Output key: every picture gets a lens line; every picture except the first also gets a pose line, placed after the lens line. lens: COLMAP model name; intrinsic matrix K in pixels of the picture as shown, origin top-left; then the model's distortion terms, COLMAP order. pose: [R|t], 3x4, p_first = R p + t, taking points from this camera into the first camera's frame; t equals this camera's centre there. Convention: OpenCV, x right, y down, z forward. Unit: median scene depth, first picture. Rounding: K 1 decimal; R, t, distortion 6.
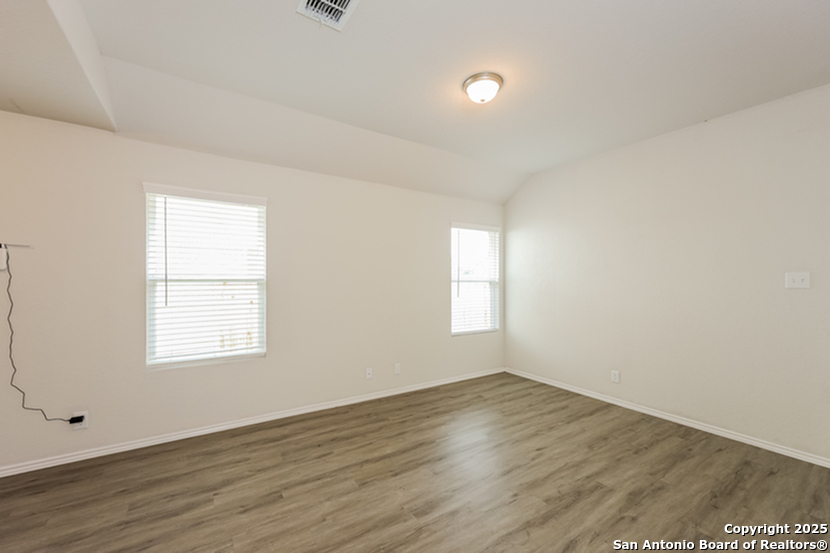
lens RADIAL K [[334.8, 0, 414.2], [0, 334.8, 278.9], [0, 0, 1]] dist [0.000742, 0.000018]
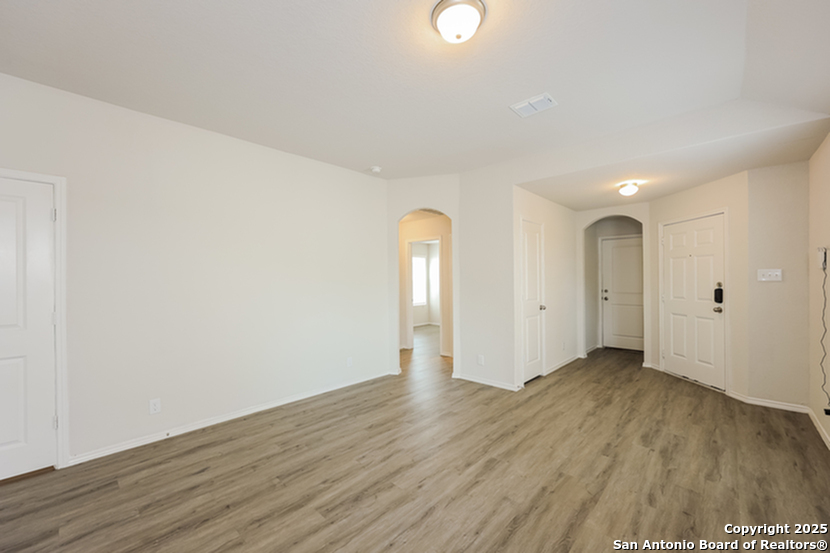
lens RADIAL K [[334.8, 0, 414.2], [0, 334.8, 278.9], [0, 0, 1]] dist [0.000742, 0.000018]
pose [[-0.971919, 0.003973, -0.235283, 0.533920], [0.006801, 0.999914, -0.011209, 0.013047], [0.235218, -0.012495, -0.971862, 1.915055]]
